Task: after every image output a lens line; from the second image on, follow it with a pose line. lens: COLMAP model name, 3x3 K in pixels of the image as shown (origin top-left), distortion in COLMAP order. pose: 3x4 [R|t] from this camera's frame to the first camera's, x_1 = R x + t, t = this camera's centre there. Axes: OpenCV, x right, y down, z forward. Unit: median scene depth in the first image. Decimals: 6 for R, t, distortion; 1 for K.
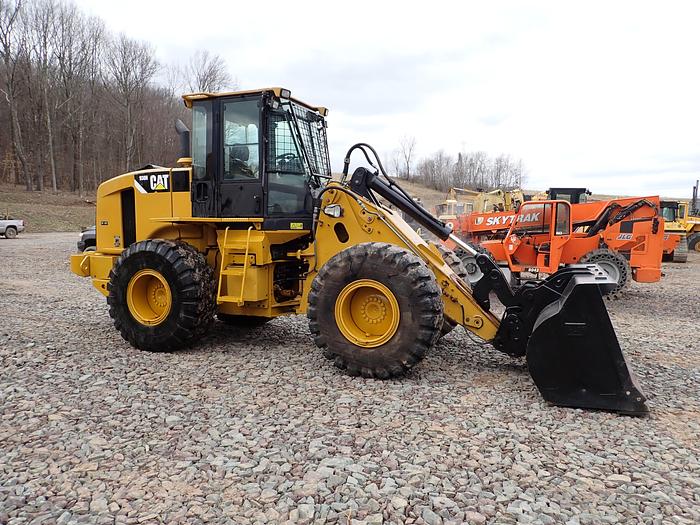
lens RADIAL K [[521.1, 0, 351.4], [0, 521.1, 264.5], [0, 0, 1]] dist [0.009326, -0.005607]
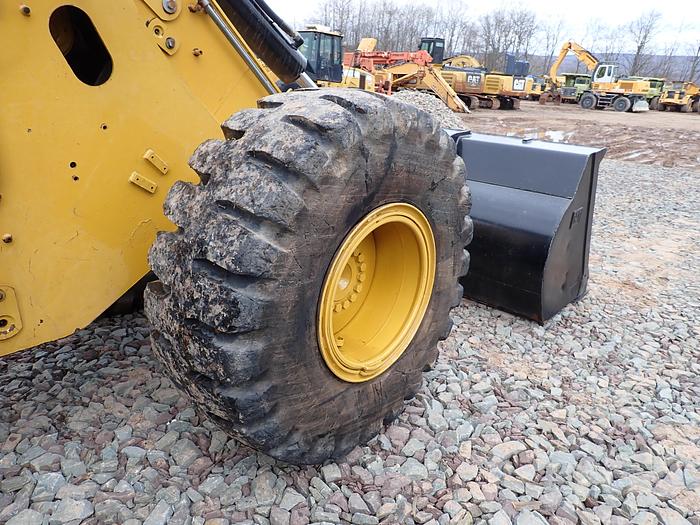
lens RADIAL K [[521.1, 0, 349.1], [0, 521.1, 263.9], [0, 0, 1]] dist [0.009326, -0.005607]
pose [[0.345979, -0.304282, 0.887531, -0.134356], [0.020527, 0.948179, 0.317073, -0.019472], [-0.938018, -0.091483, 0.334296, 0.406347]]
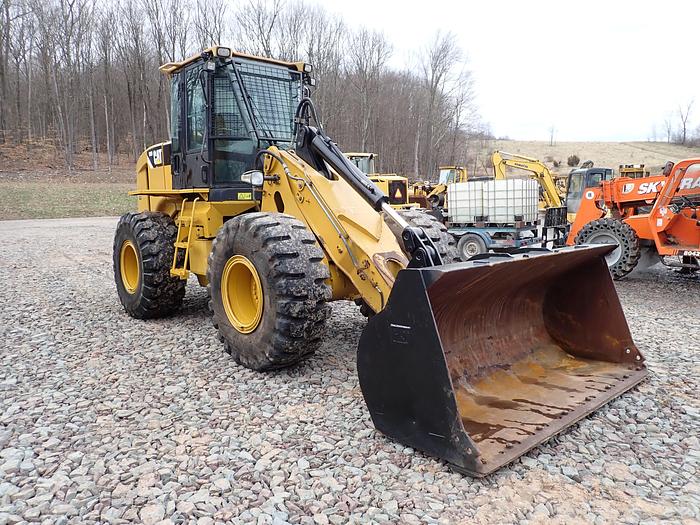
lens RADIAL K [[521.1, 0, 352.7], [0, 521.1, 263.7], [0, 0, 1]] dist [0.009326, -0.005607]
pose [[0.894893, 0.036703, -0.444769, 0.261710], [-0.018076, 0.998776, 0.046051, -0.000102], [0.445915, -0.033172, 0.894461, 0.137962]]
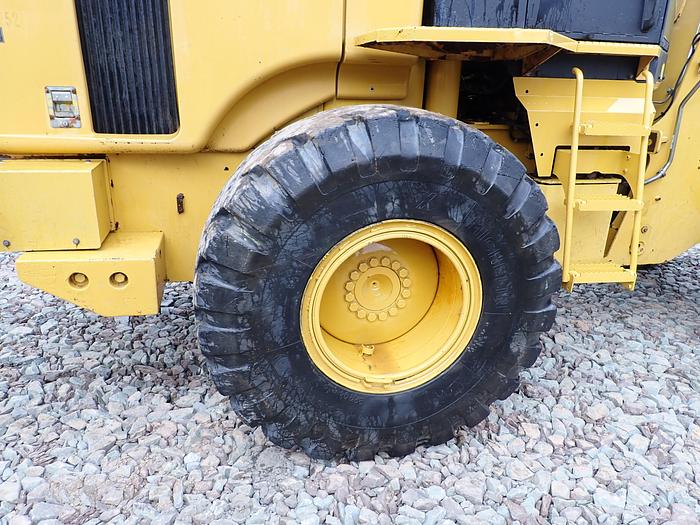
lens RADIAL K [[521.1, 0, 351.1], [0, 521.1, 264.9], [0, 0, 1]] dist [0.009326, -0.005607]
pose [[0.818505, -0.176689, 0.546654, -0.306396], [0.010651, 0.956035, 0.293061, -0.027622], [-0.574401, -0.234049, 0.784401, 0.422388]]
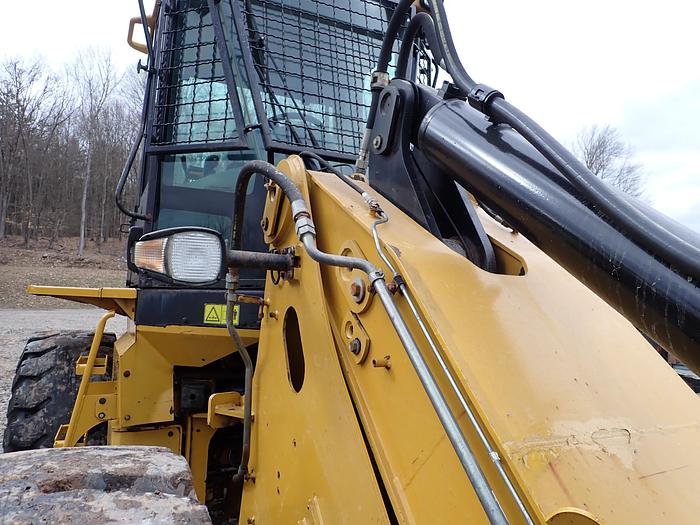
lens RADIAL K [[521.1, 0, 351.7], [0, 521.1, 263.1], [0, 0, 1]] dist [0.009326, -0.005607]
pose [[0.746942, -0.028431, -0.664281, 0.088089], [-0.077770, 0.988491, -0.129755, -0.037809], [0.660325, 0.148581, 0.736135, 0.443030]]
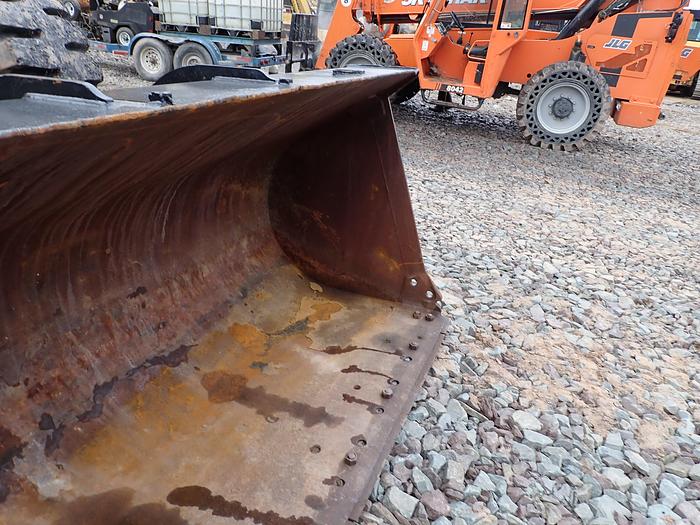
lens RADIAL K [[521.1, 0, 353.2], [0, 521.1, 266.2], [0, 0, 1]] dist [0.009326, -0.005607]
pose [[0.996181, 0.084070, 0.023555, 0.244897], [-0.086996, 0.933024, 0.349138, 0.001272], [0.007375, -0.349854, 0.936775, 0.375213]]
